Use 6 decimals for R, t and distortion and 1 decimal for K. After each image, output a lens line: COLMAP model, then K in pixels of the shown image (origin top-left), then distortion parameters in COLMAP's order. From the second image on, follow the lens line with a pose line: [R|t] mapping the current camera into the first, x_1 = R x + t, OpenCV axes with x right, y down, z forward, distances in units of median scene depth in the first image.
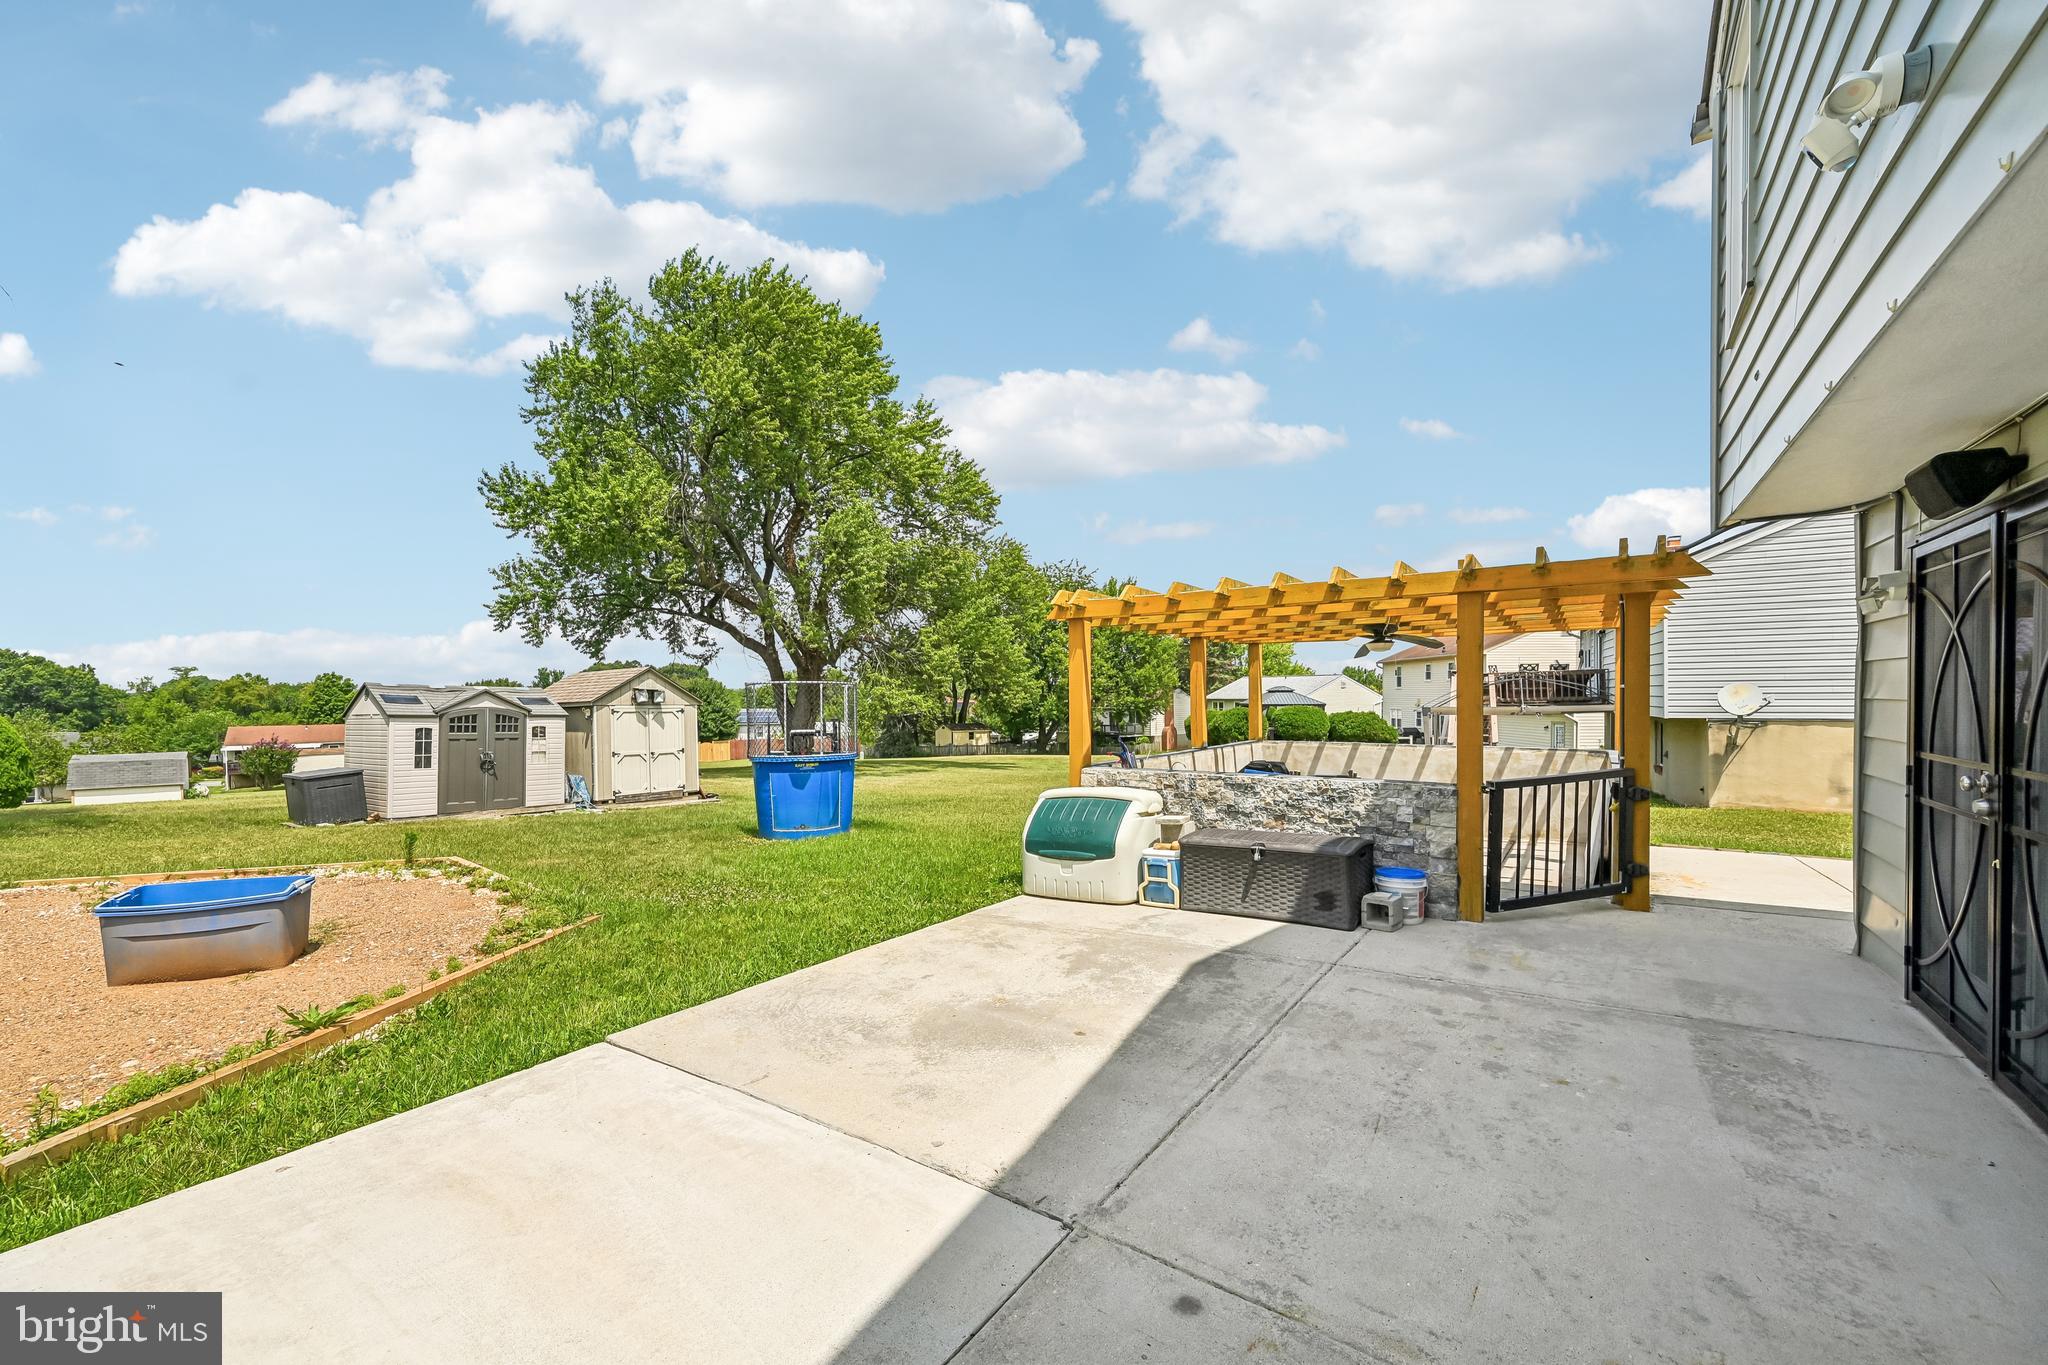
lens RADIAL K [[808.6, 0, 1034.0], [0, 808.6, 689.3], [0, 0, 1]] dist [-0.000979, -0.000008]
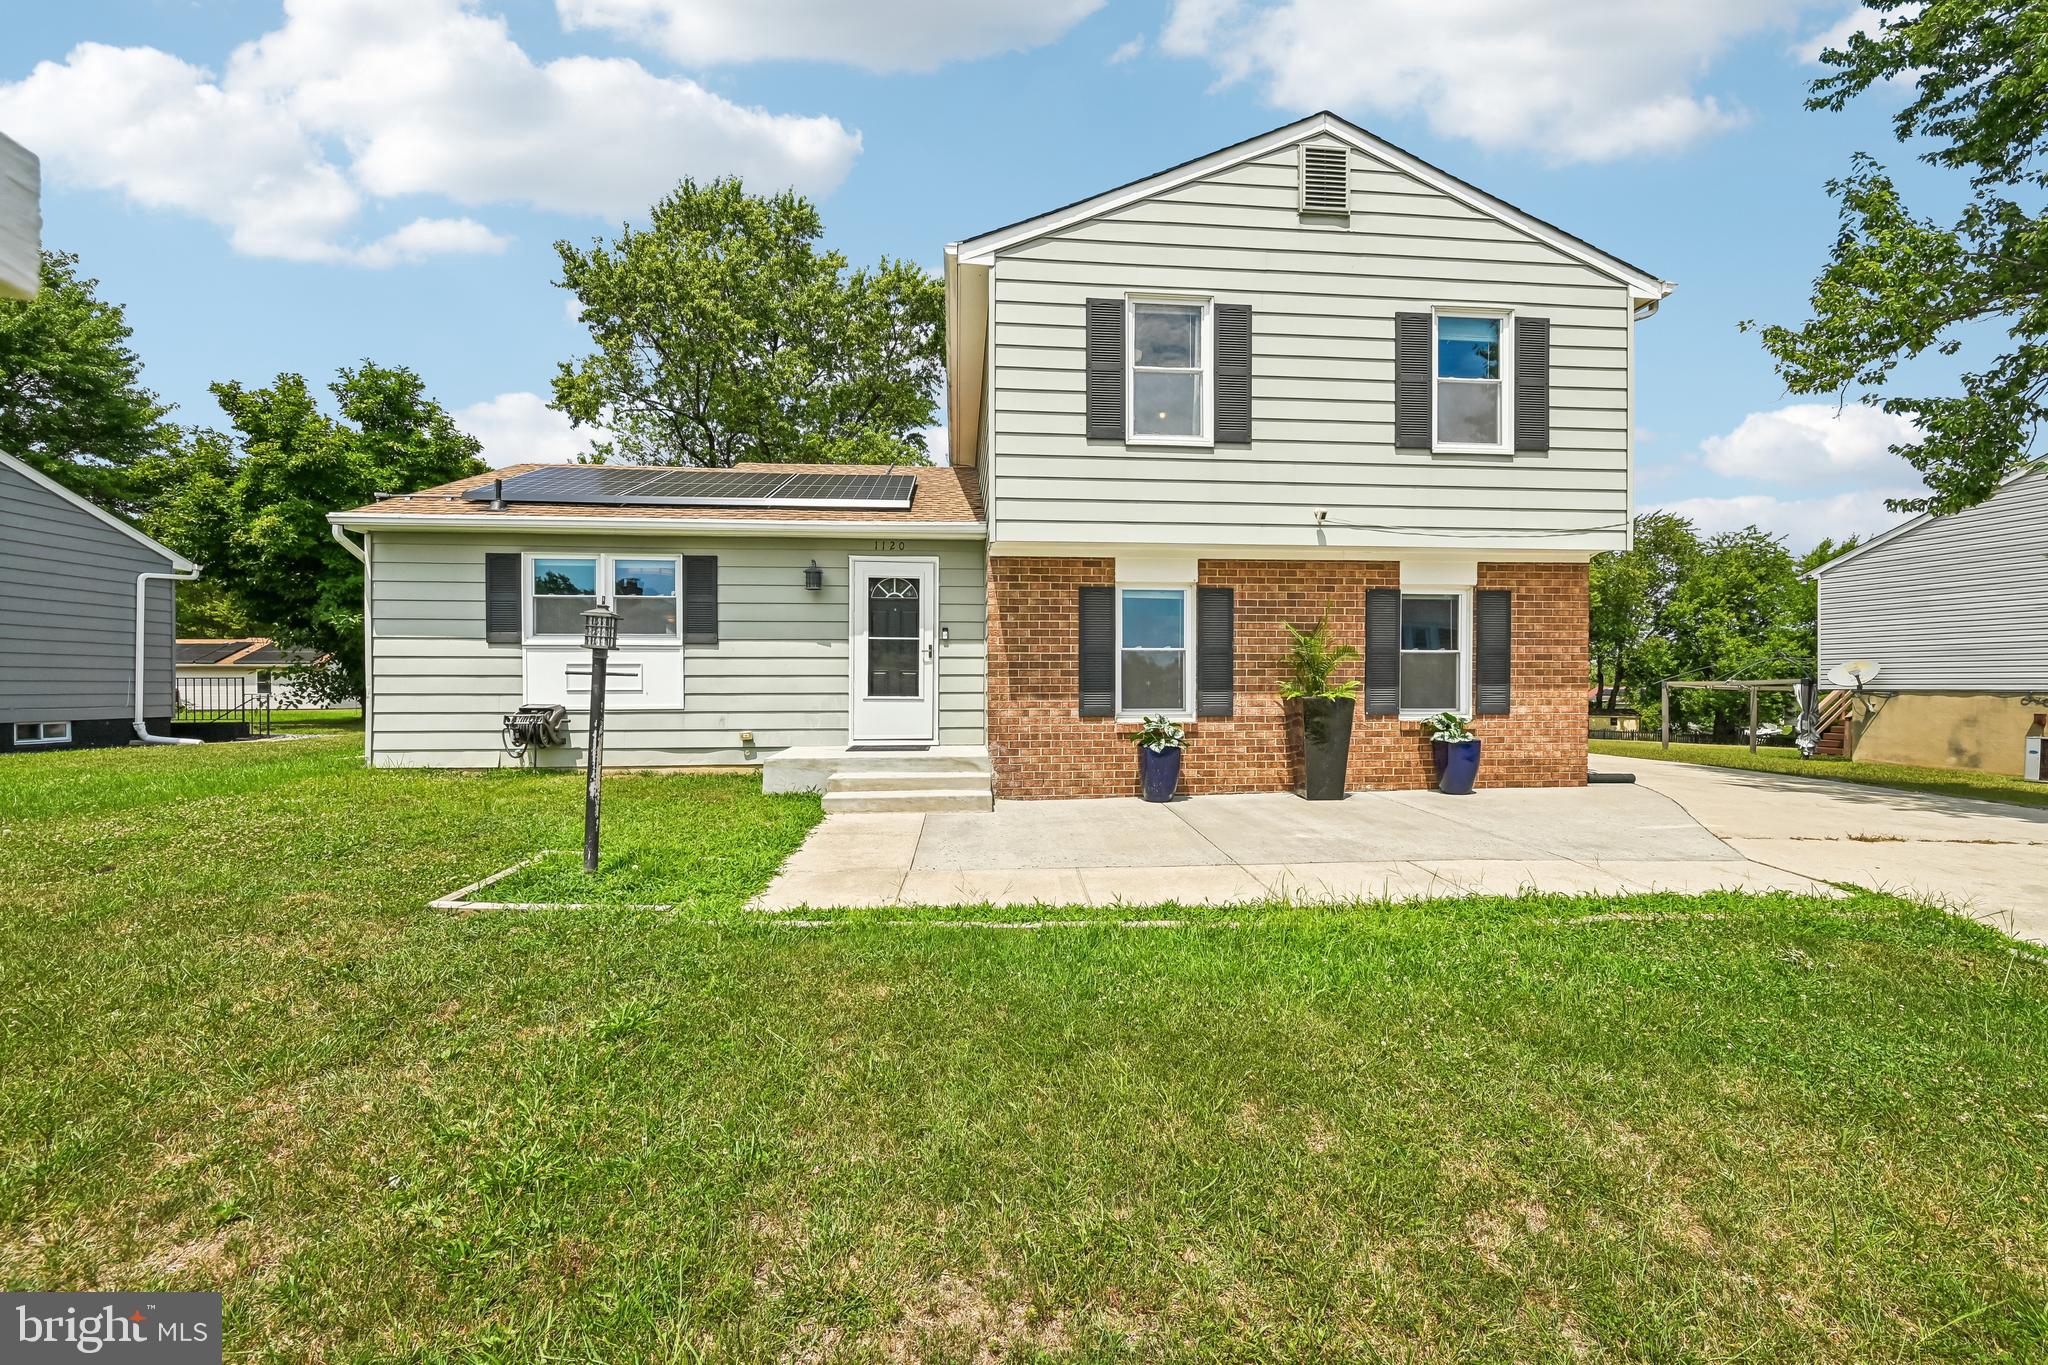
lens RADIAL K [[808.6, 0, 1034.0], [0, 808.6, 689.3], [0, 0, 1]] dist [-0.000979, -0.000008]
pose [[0.641342, 0.010252, -0.767187, 2.391910], [0.000895, 0.999900, 0.014110, 0.043064], [0.767255, -0.009736, 0.641269, -1.746814]]
